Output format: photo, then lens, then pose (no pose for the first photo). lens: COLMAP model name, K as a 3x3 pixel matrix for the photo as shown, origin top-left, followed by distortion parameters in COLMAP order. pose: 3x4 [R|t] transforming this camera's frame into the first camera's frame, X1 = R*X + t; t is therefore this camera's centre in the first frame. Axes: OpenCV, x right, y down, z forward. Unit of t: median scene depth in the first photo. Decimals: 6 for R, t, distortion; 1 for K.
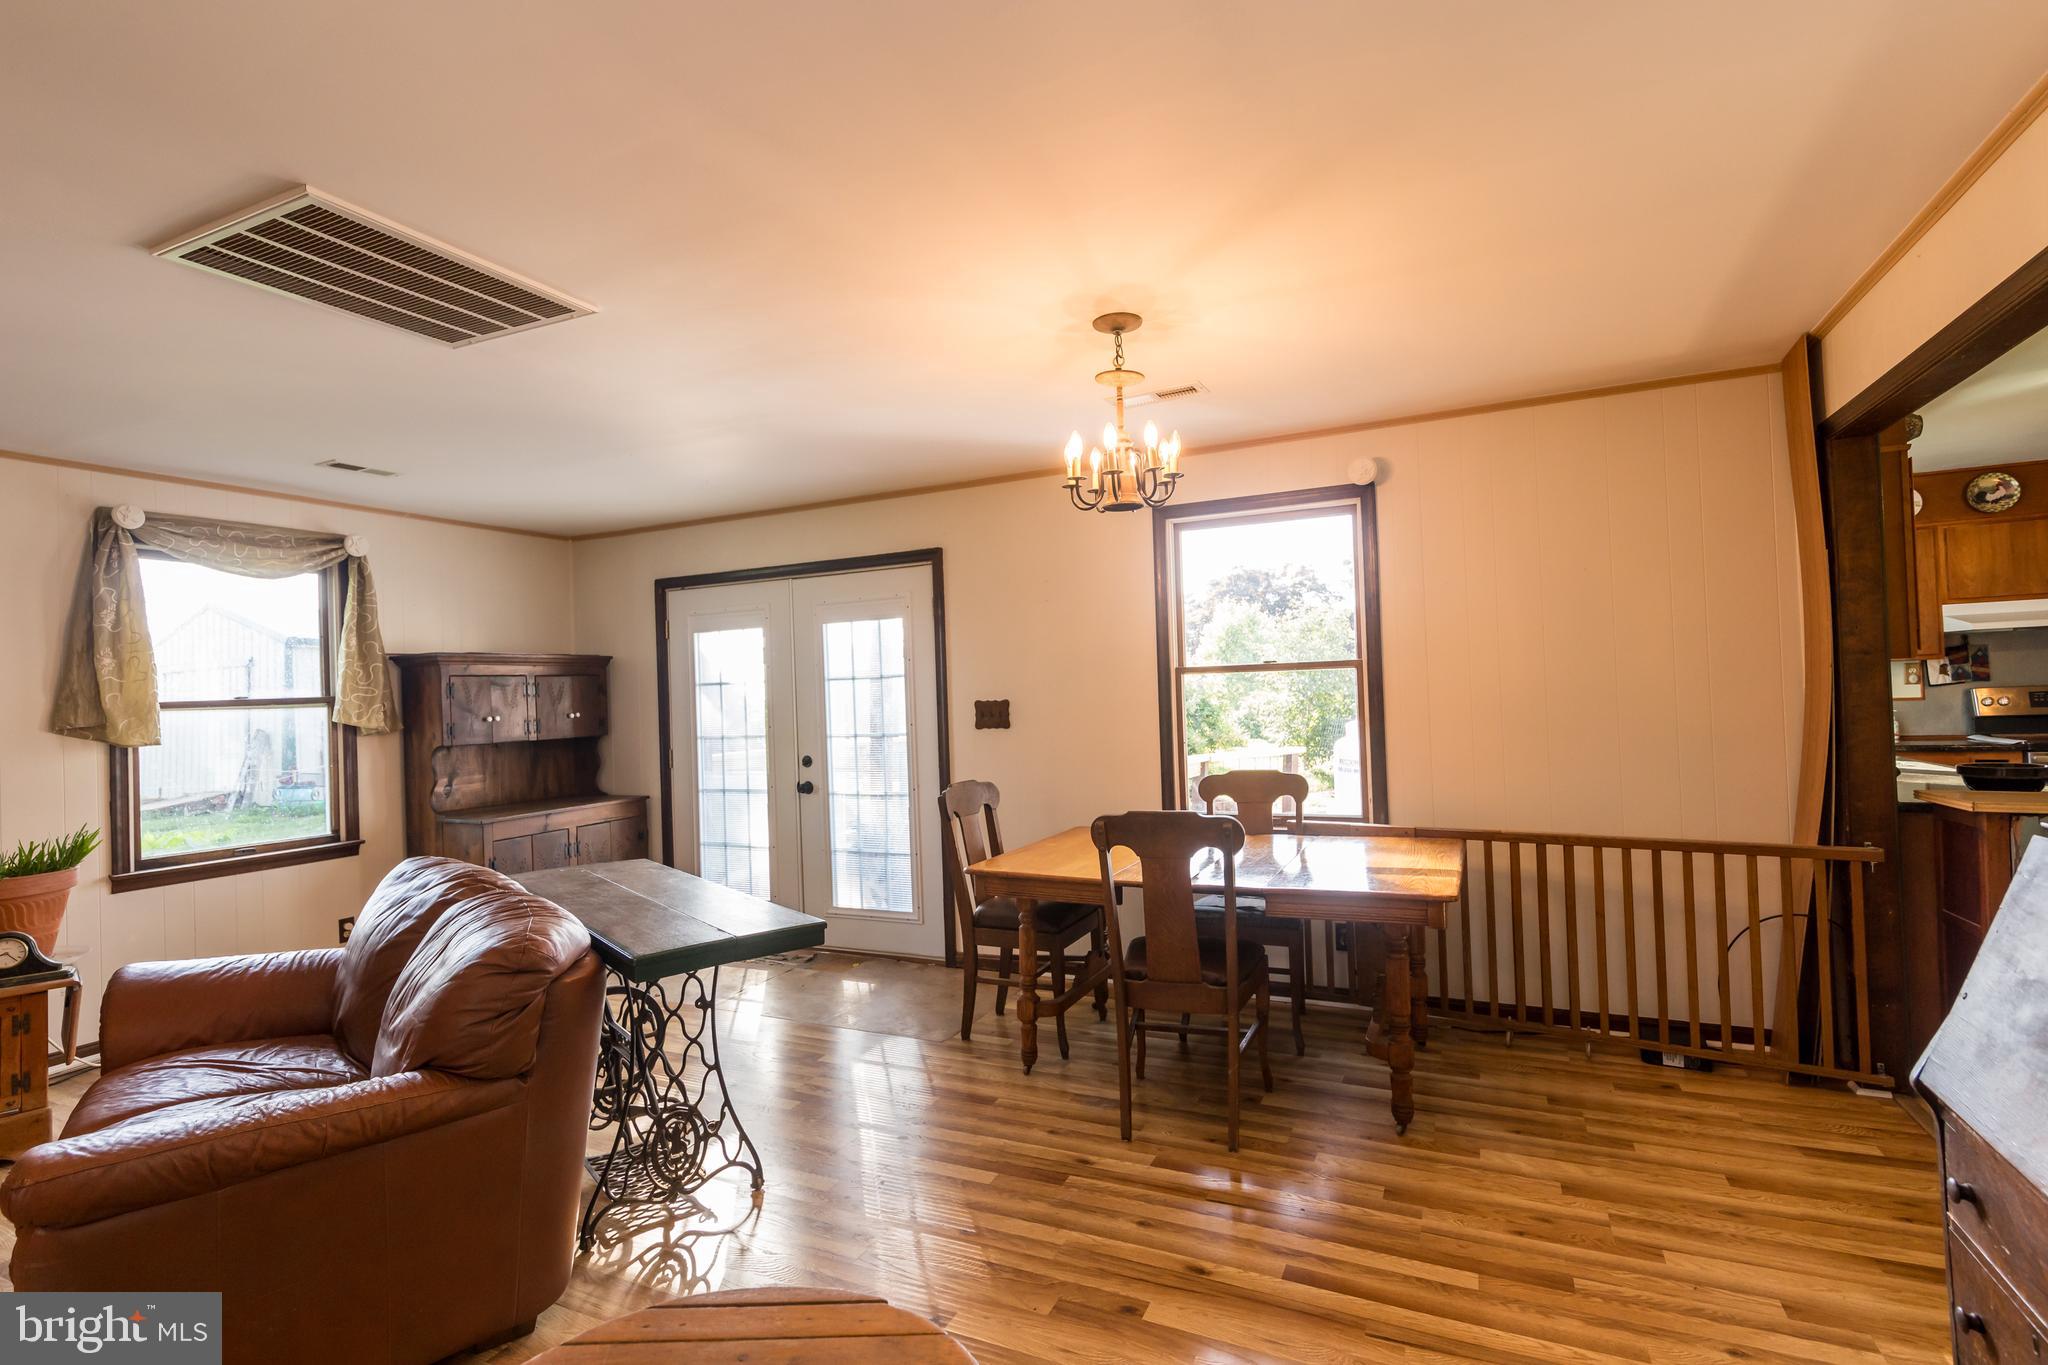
lens RADIAL K [[975.9, 0, 1014.3], [0, 975.9, 685.1], [0, 0, 1]] dist [0.005319, -0.000378]
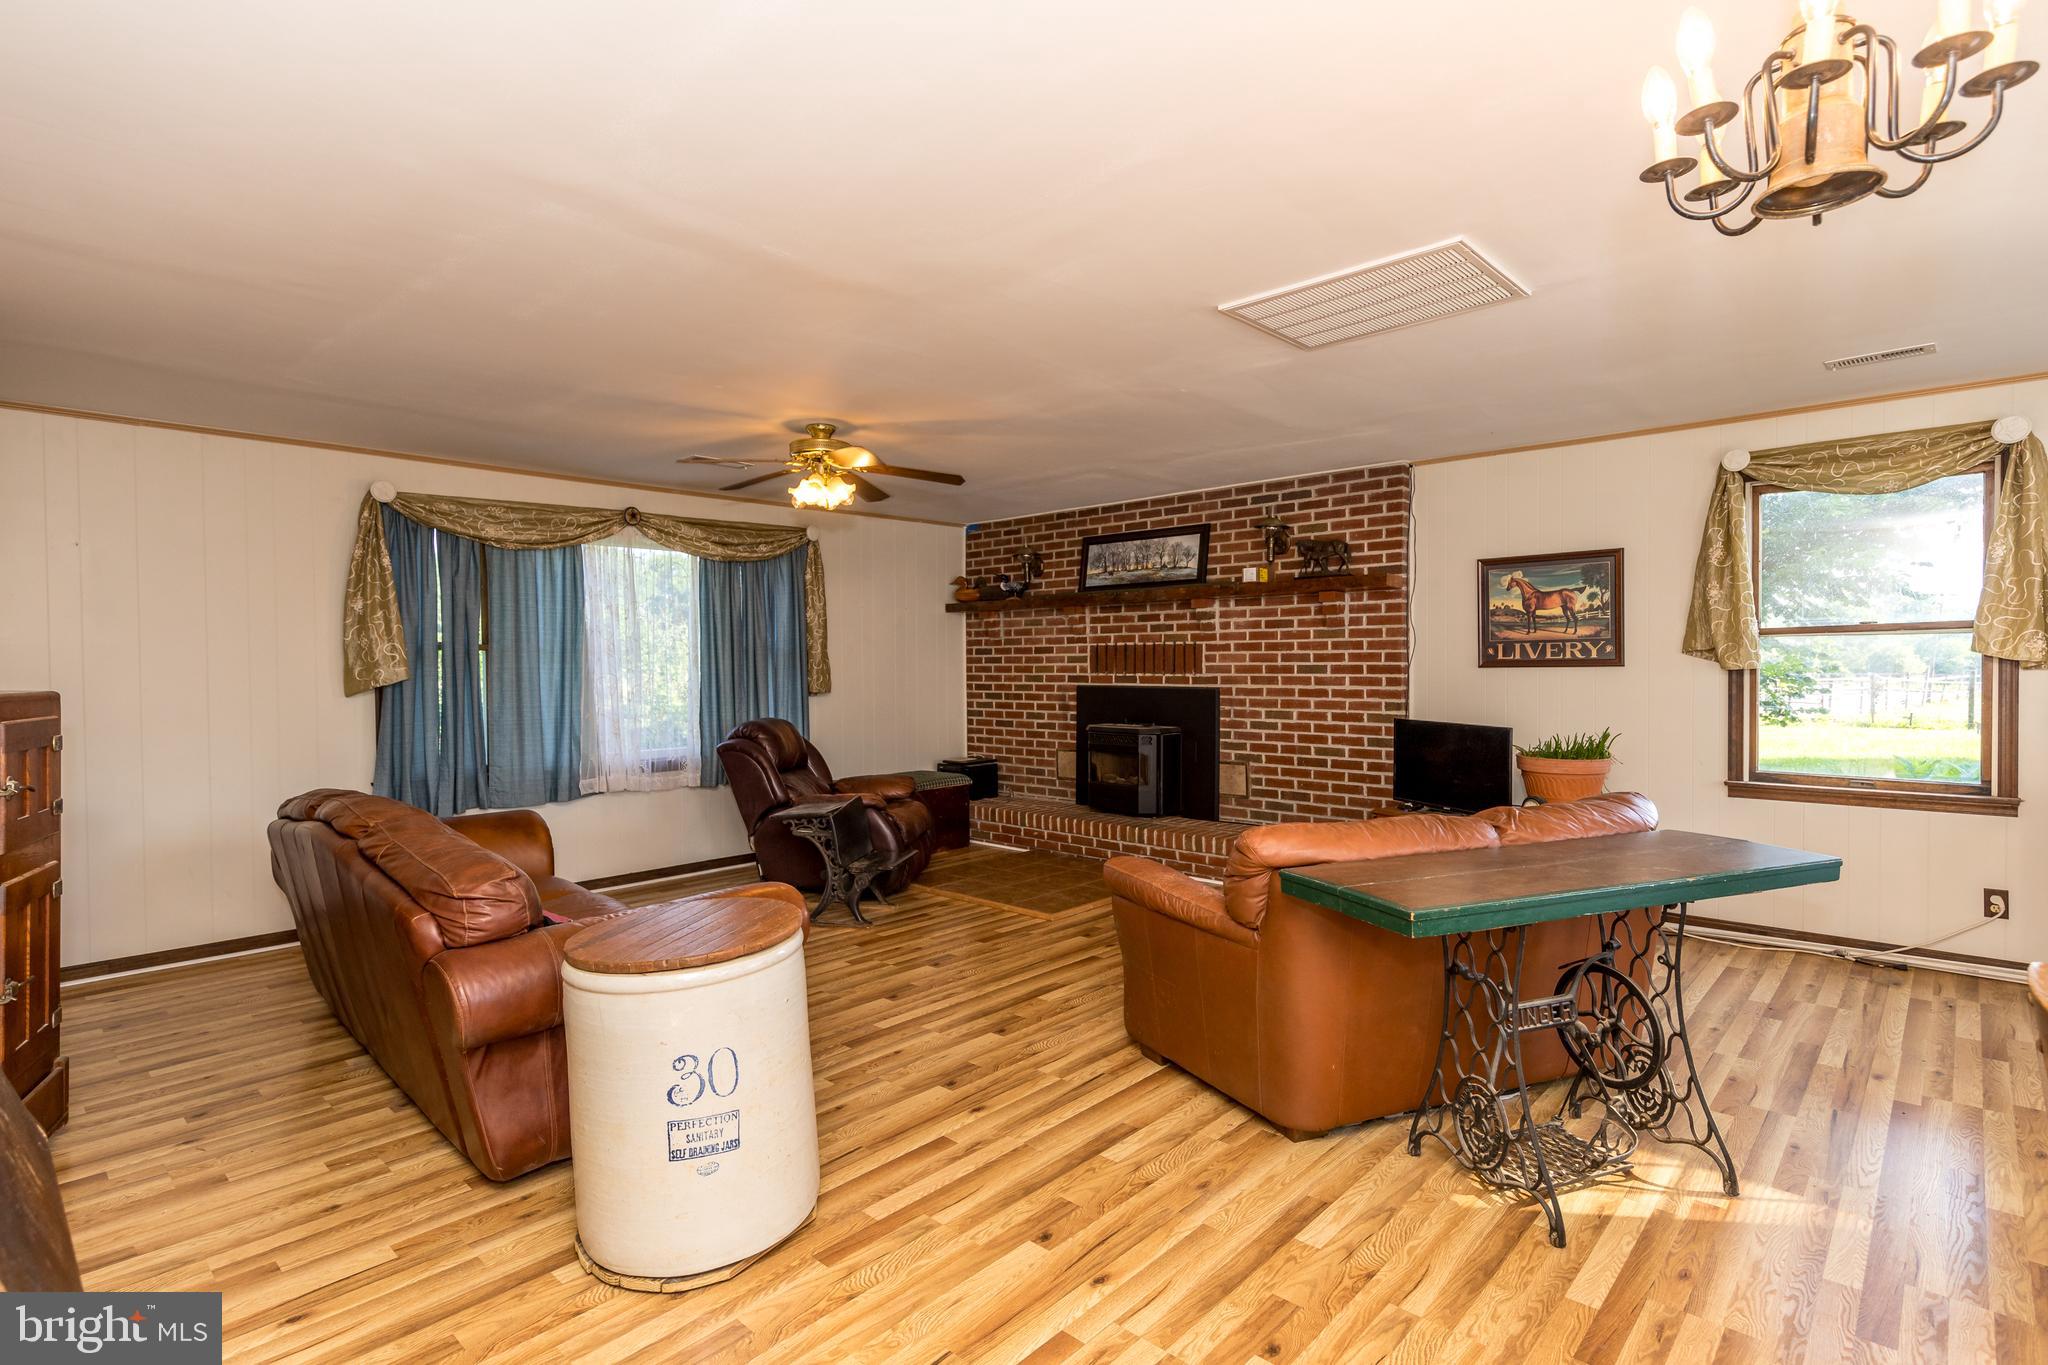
lens RADIAL K [[1018.2, 0, 1014.3], [0, 1018.2, 682.4], [0, 0, 1]] dist [0.007120, -0.001147]
pose [[-0.307850, 0.059466, -0.949575, 0.379502], [0.029943, 0.998156, 0.052801, -0.005955], [0.950964, -0.012178, -0.309063, 0.484671]]
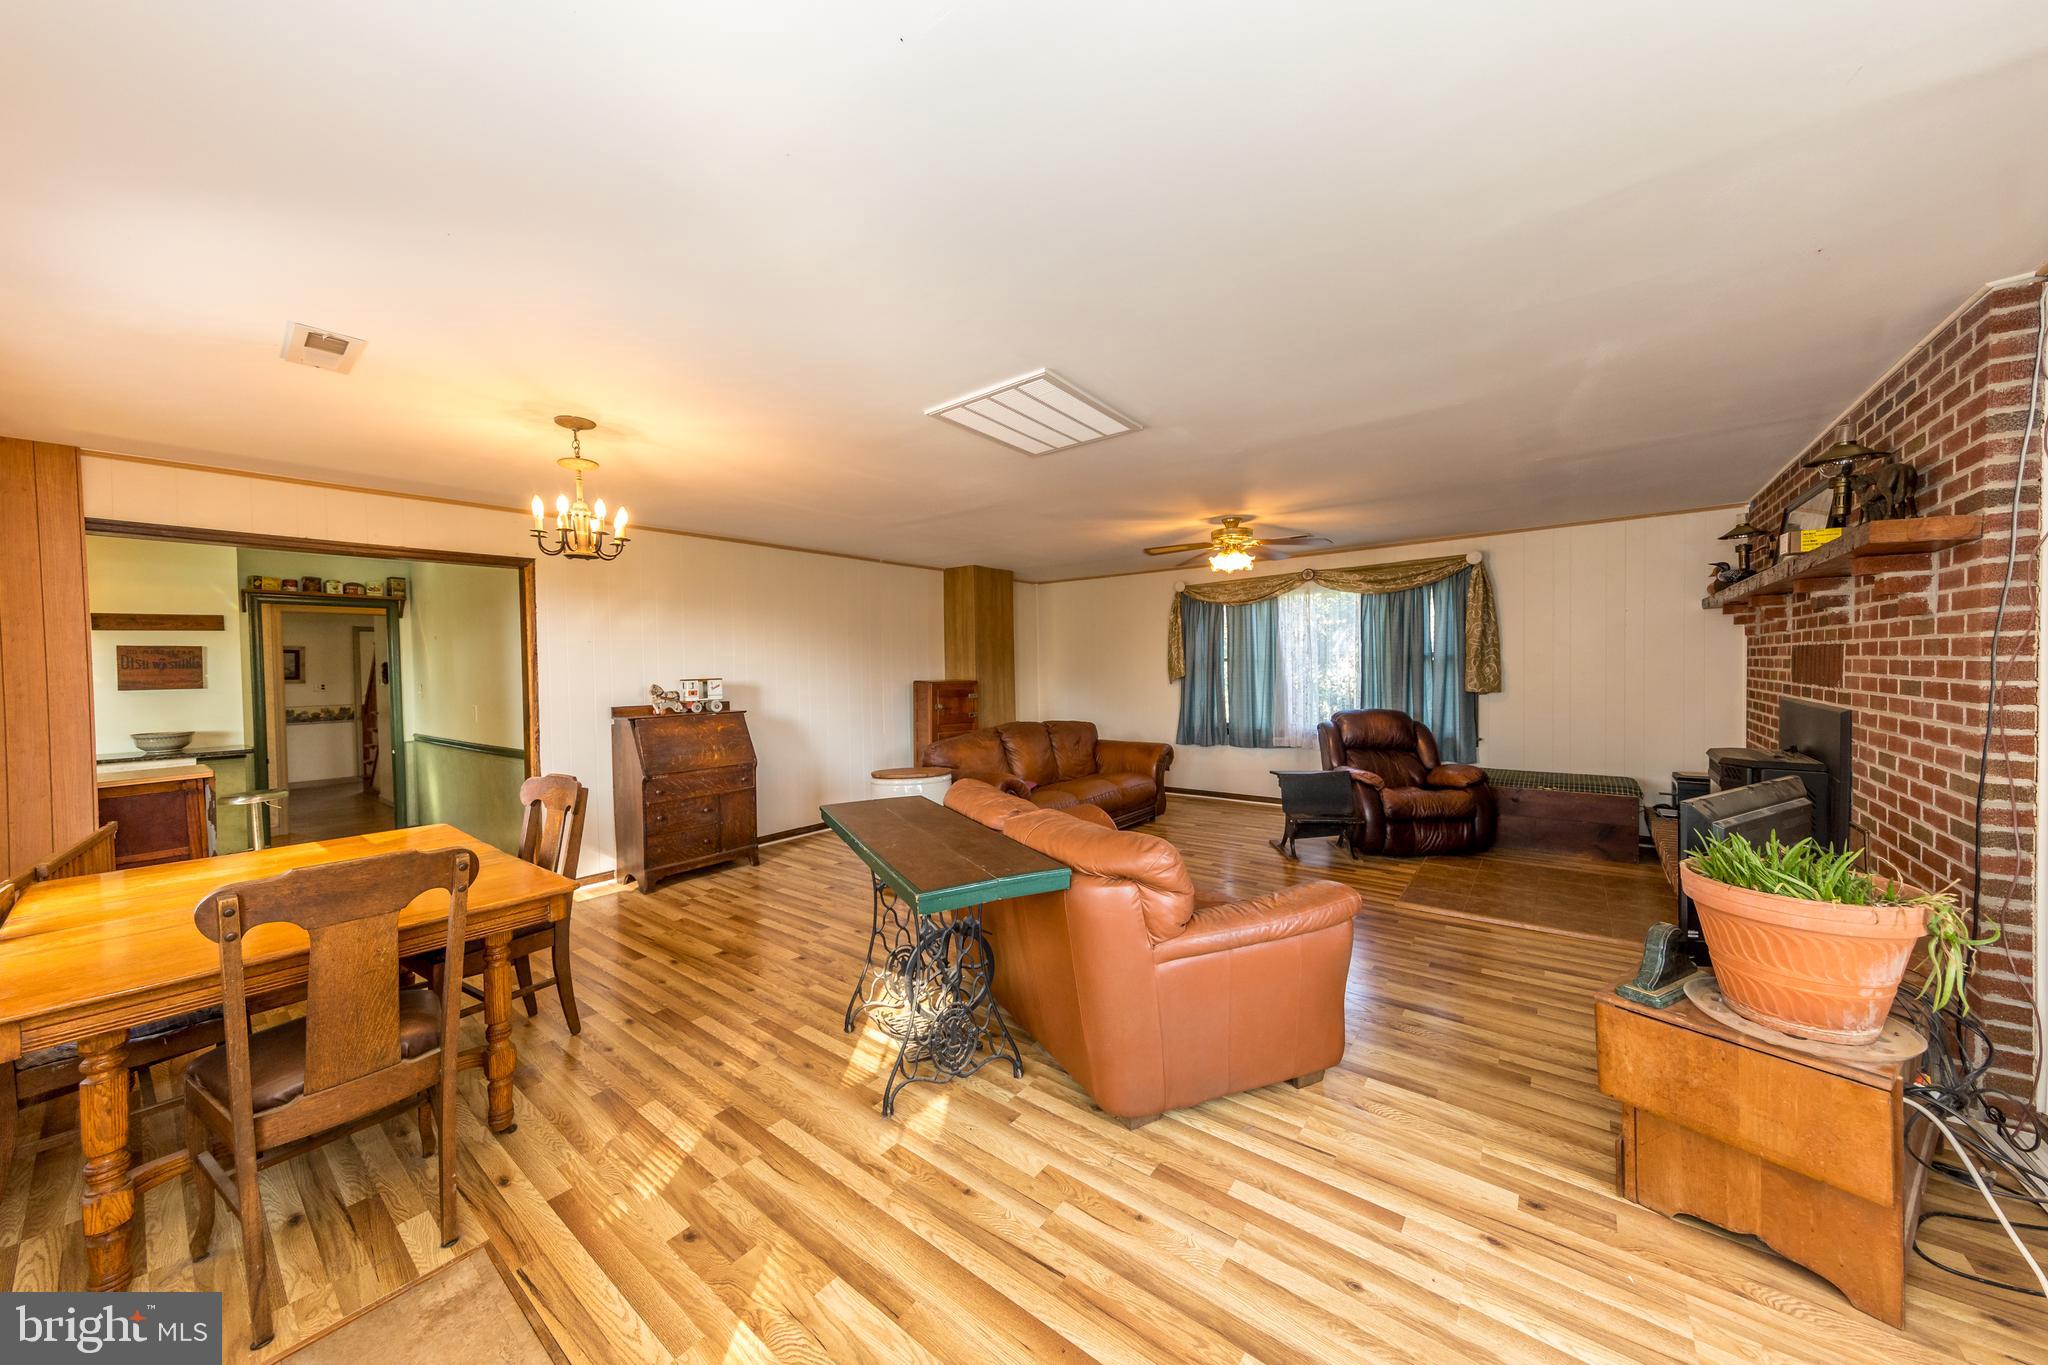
lens RADIAL K [[687.3, 0, 1022.5], [0, 687.3, 693.8], [0, 0, 1]] dist [0.001154, 0.000037]
pose [[-0.972862, 0.049058, 0.226127, -0.423270], [0.055108, 0.998270, 0.020518, 0.014582], [-0.224729, 0.032423, -0.973882, 1.083520]]
